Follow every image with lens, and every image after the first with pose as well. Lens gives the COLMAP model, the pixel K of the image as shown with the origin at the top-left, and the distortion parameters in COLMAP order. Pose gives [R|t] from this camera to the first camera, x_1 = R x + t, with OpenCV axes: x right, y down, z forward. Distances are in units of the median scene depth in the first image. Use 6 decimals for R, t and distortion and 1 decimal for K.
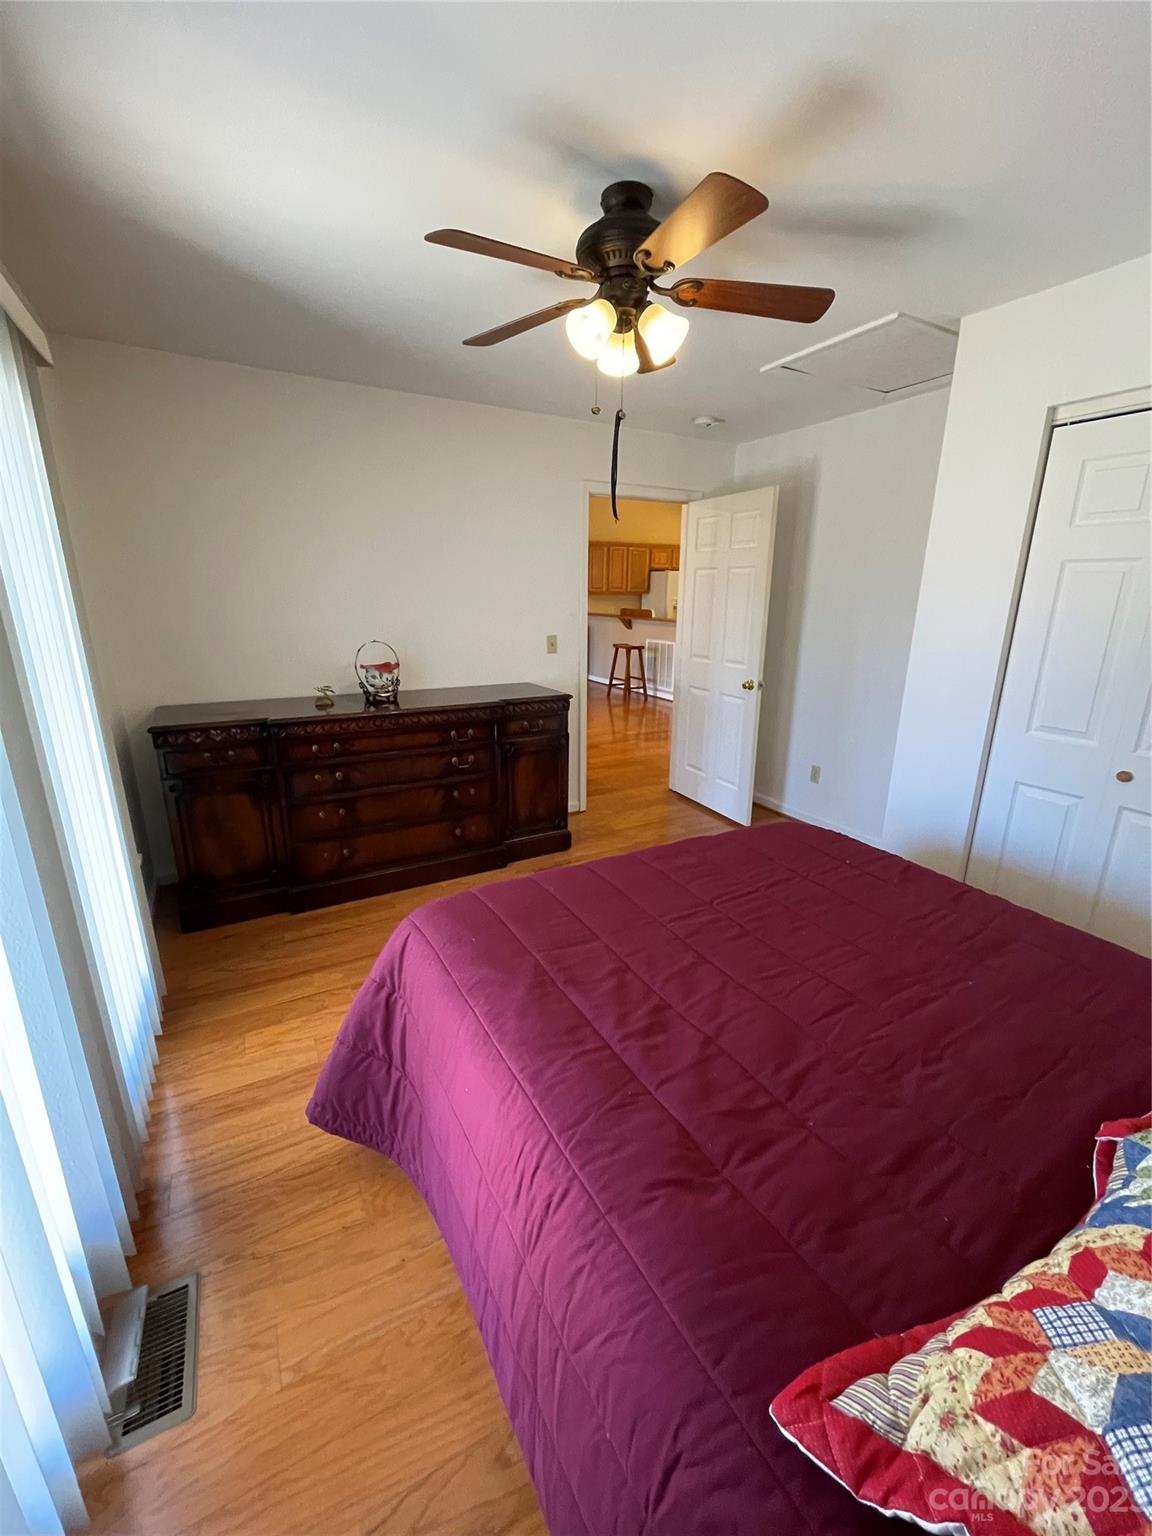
lens RADIAL K [[623.3, 0, 576.0], [0, 623.3, 768.0], [0, 0, 1]] dist [0.000542, -0.000170]
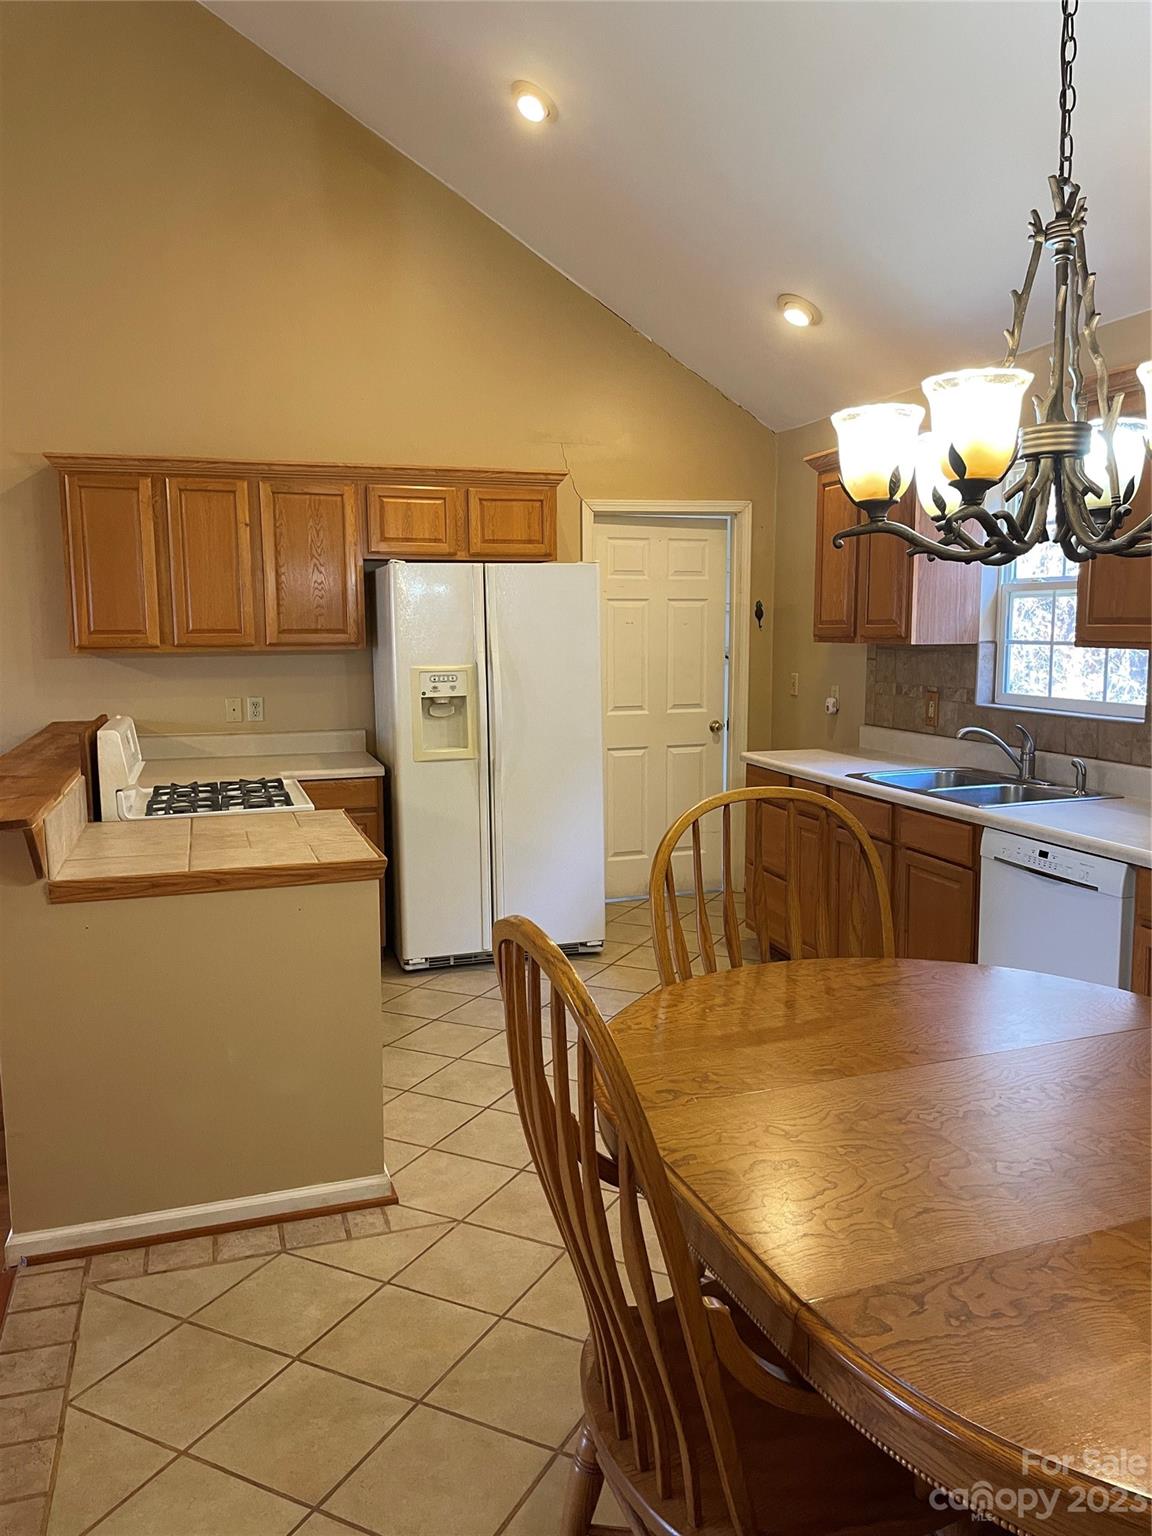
lens RADIAL K [[1153.0, 0, 576.0], [0, 1153.0, 768.0], [0, 0, 1]] dist [0.097280, -0.121344]
pose [[0.984589, 0.010458, -0.174570, 0.331528], [-0.037035, 0.988039, -0.149692, -0.182341], [0.170916, 0.153850, 0.973200, 0.620844]]
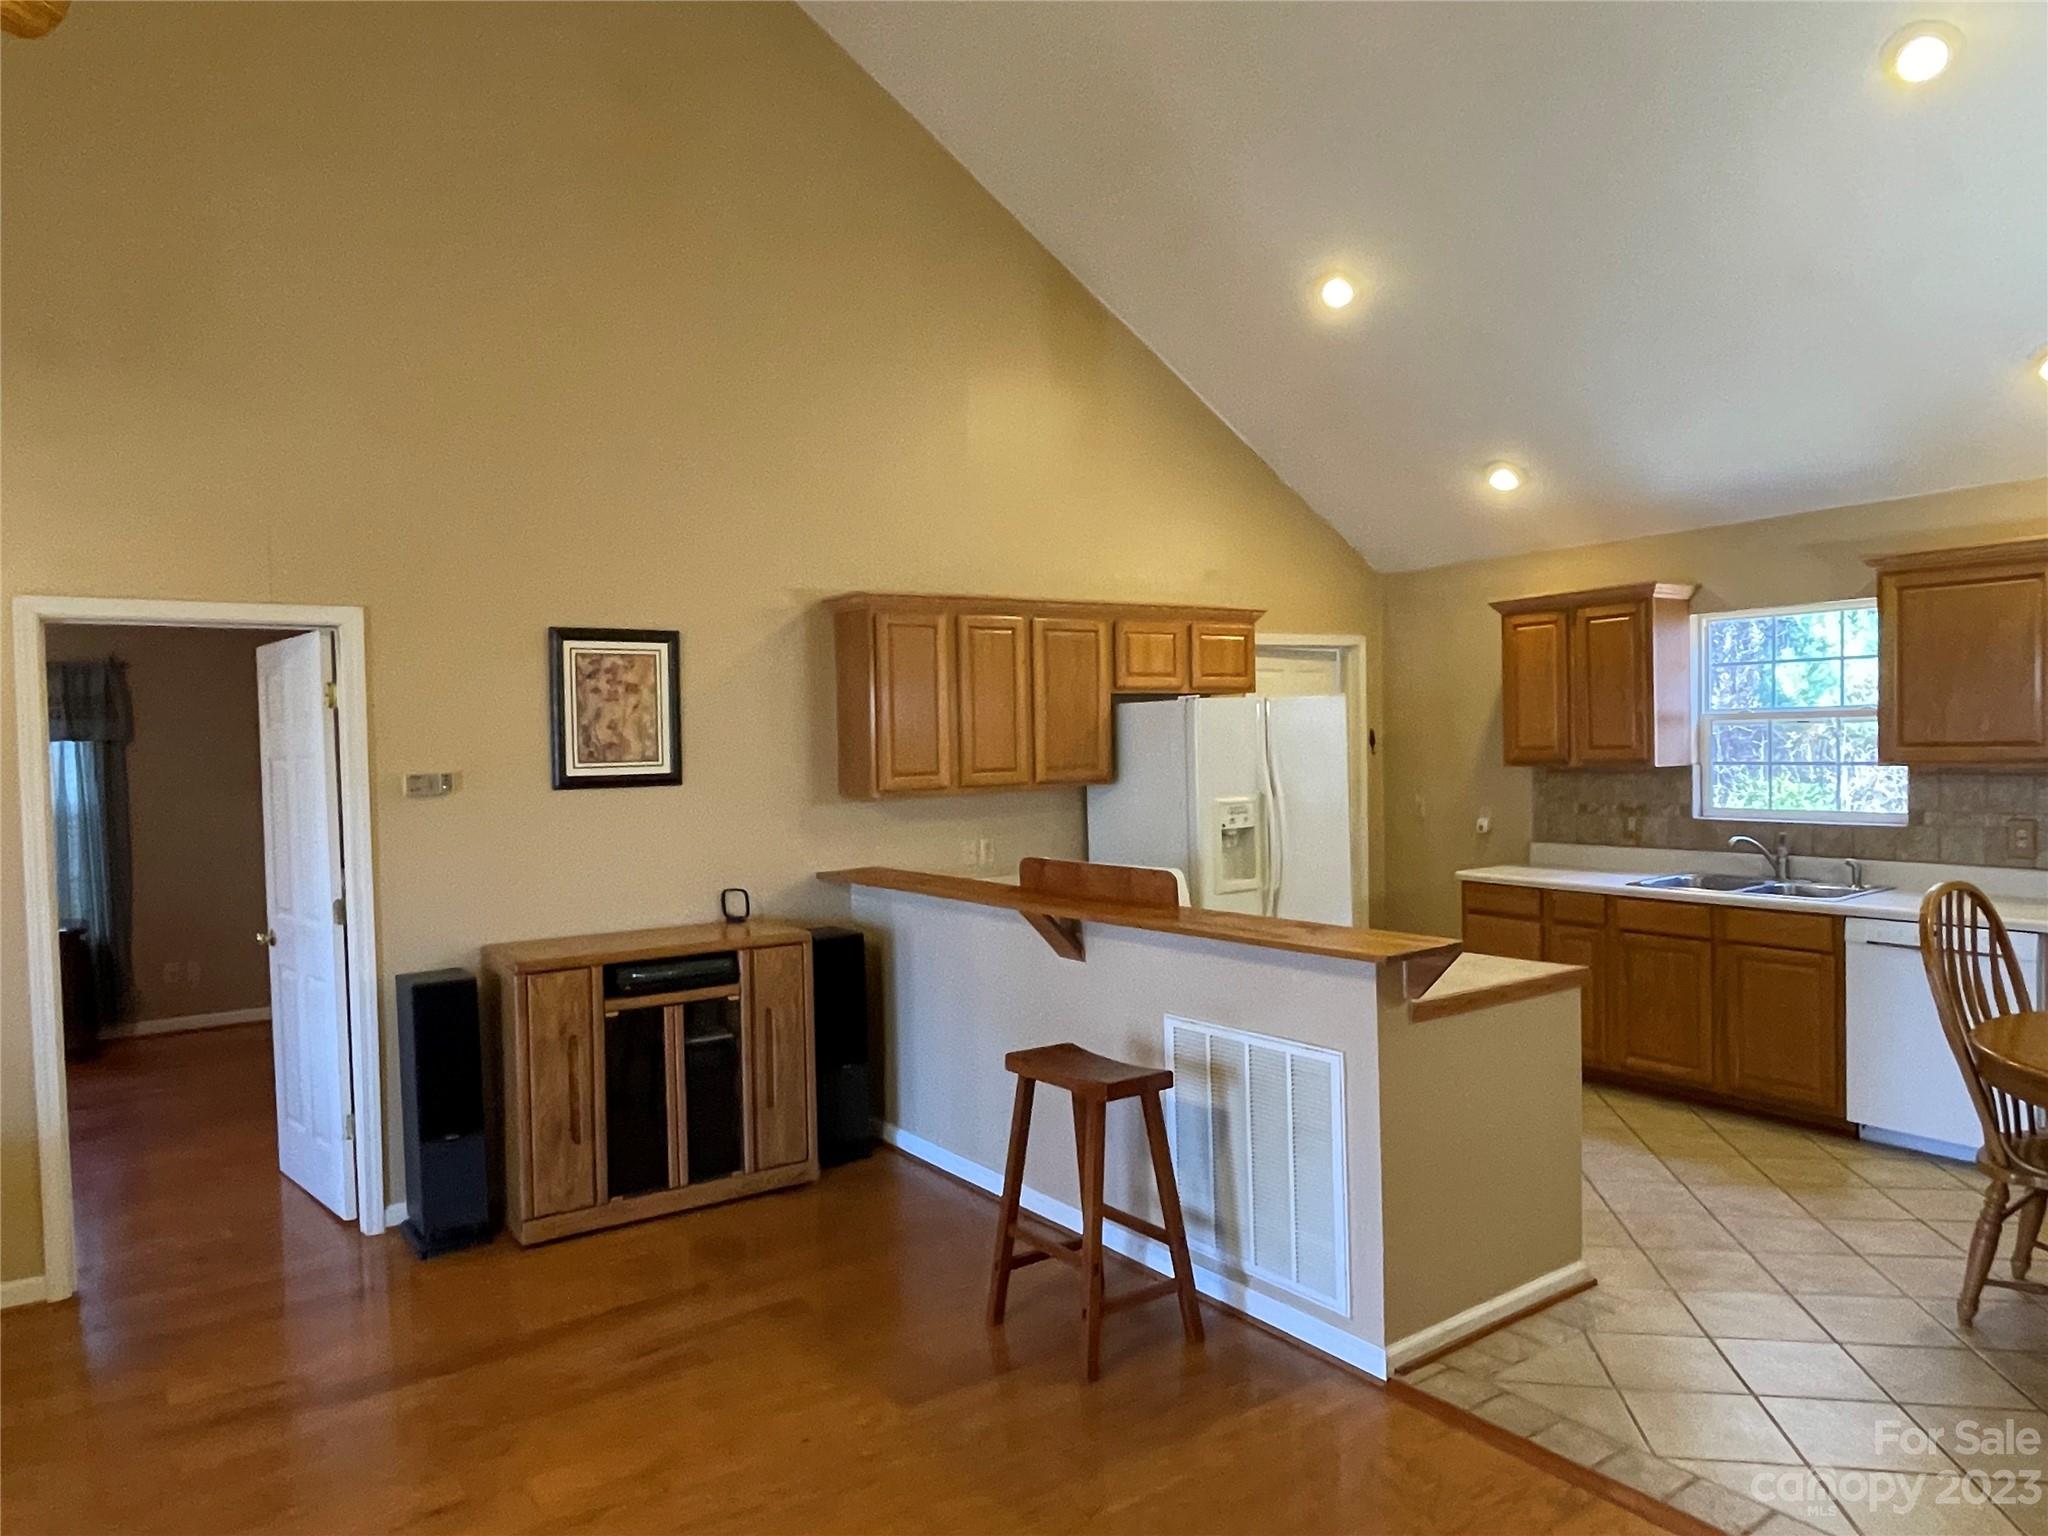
lens RADIAL K [[1318.6, 0, 1024.0], [0, 1318.6, 768.0], [0, 0, 1]] dist [-0.003313, 0.000468]
pose [[0.992877, -0.032367, 0.114662, 0.018348], [0.060689, 0.965574, -0.252950, -0.170818], [-0.102528, 0.258107, 0.960661, 0.540469]]
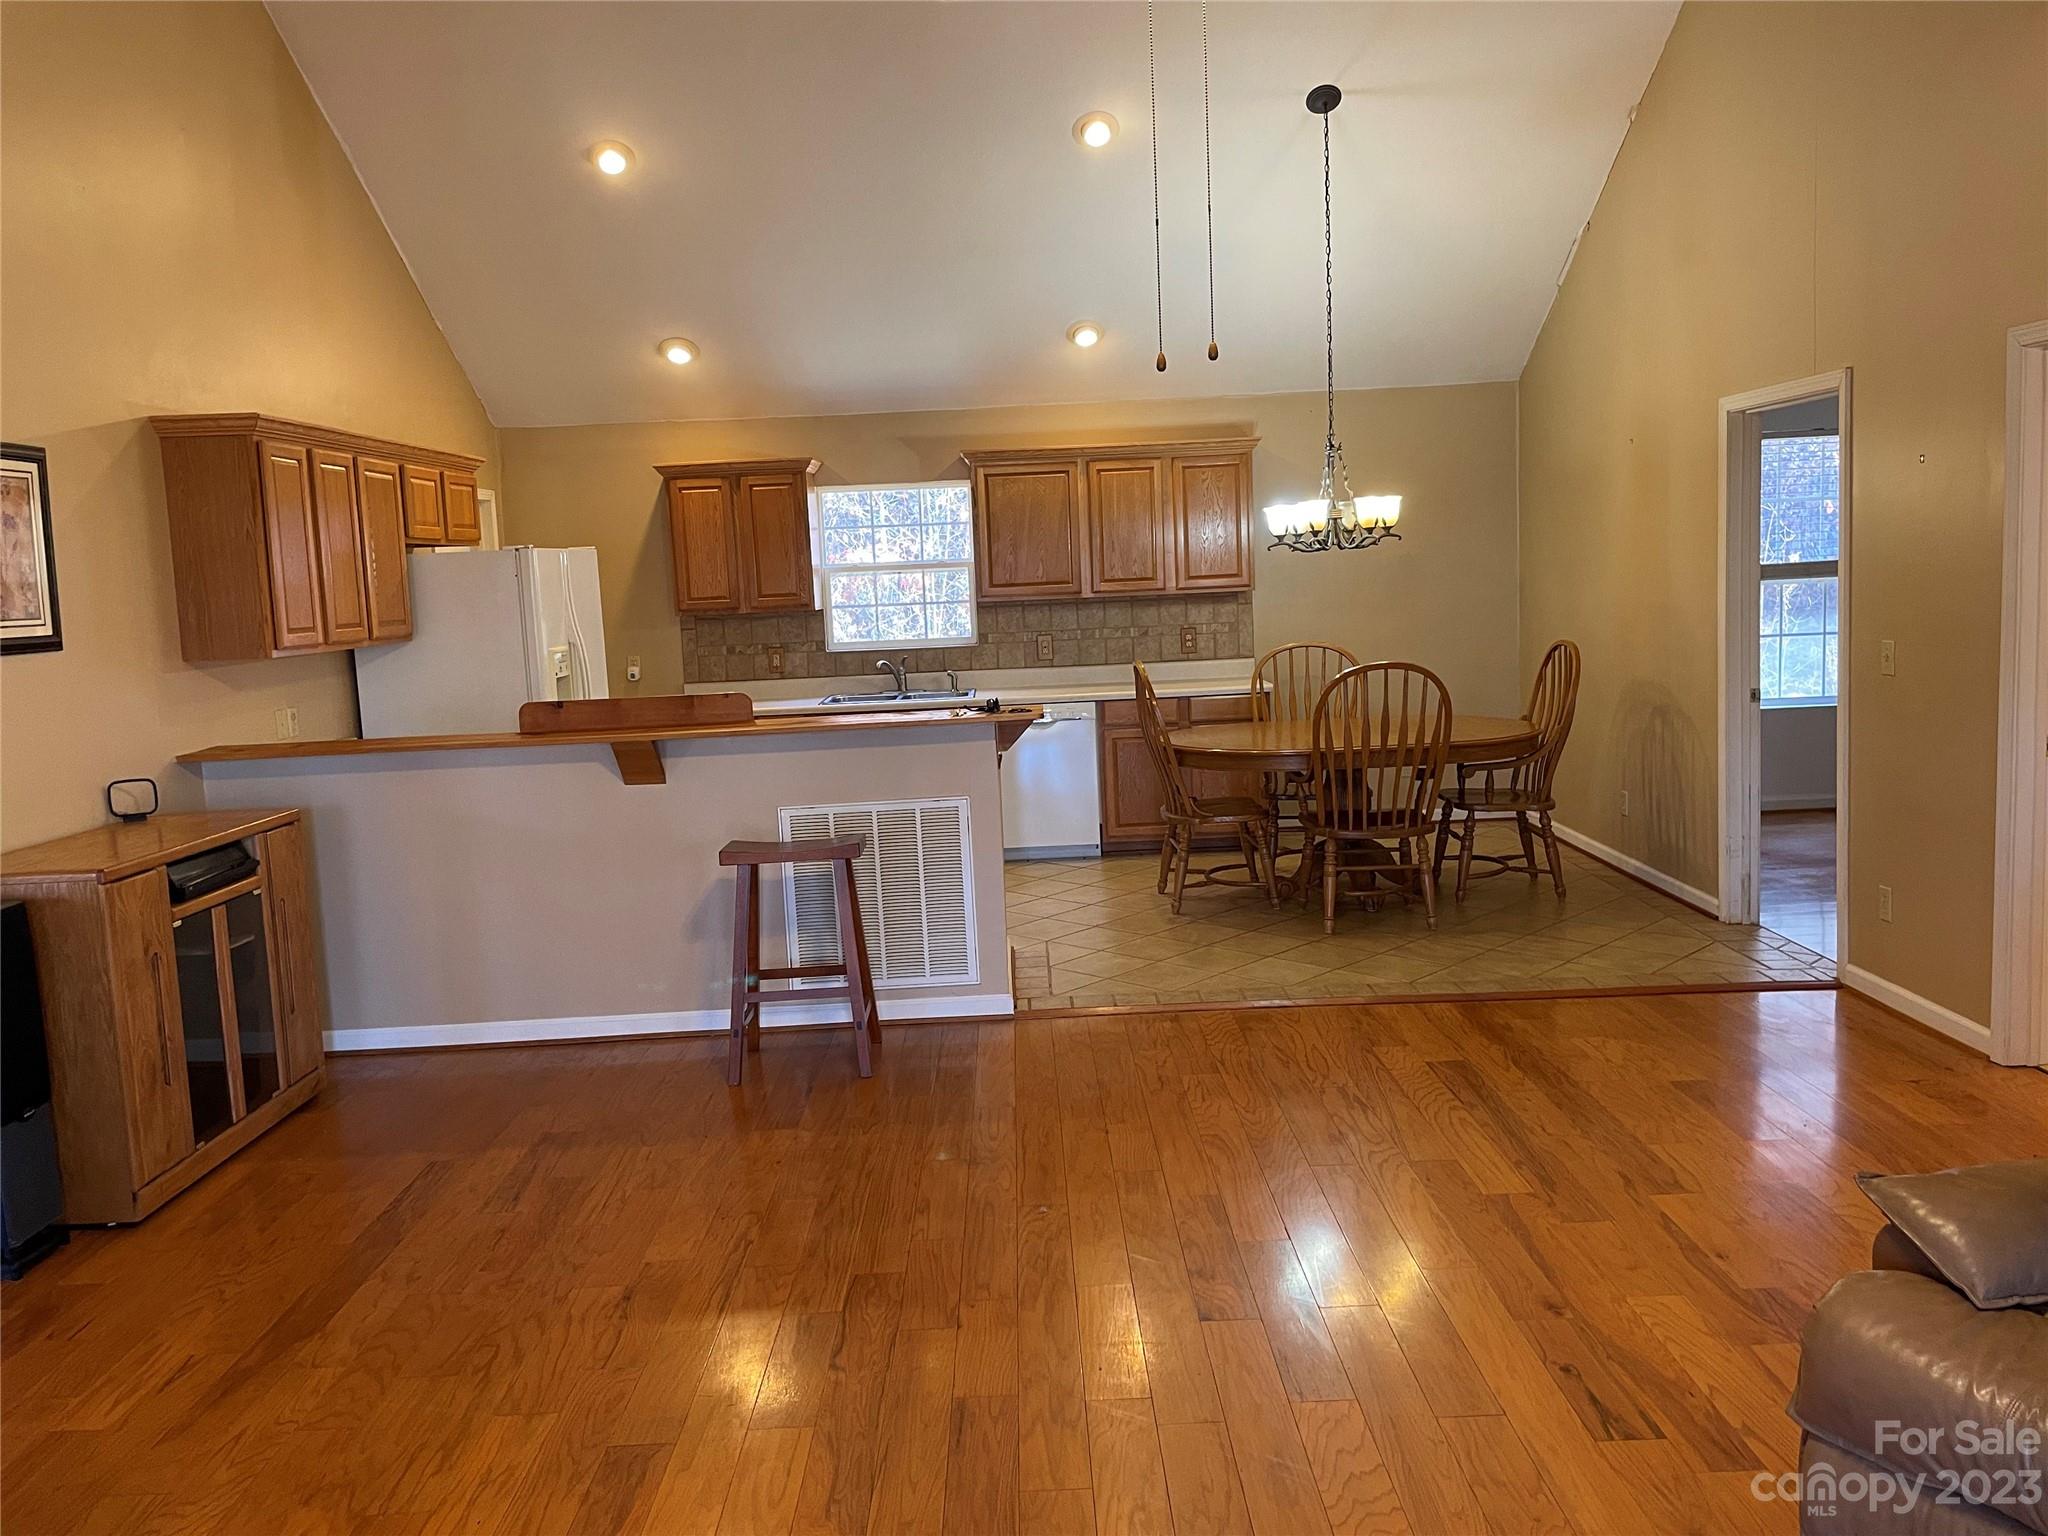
lens RADIAL K [[1537.4, 0, 1019.0], [0, 1537.4, 746.3], [0, 0, 1]] dist [0.097280, -0.121344]
pose [[0.466815, -0.126630, 0.875242, -0.356006], [0.293079, 0.955918, -0.018013, -0.183385], [-0.834379, 0.264924, 0.483350, 0.594352]]
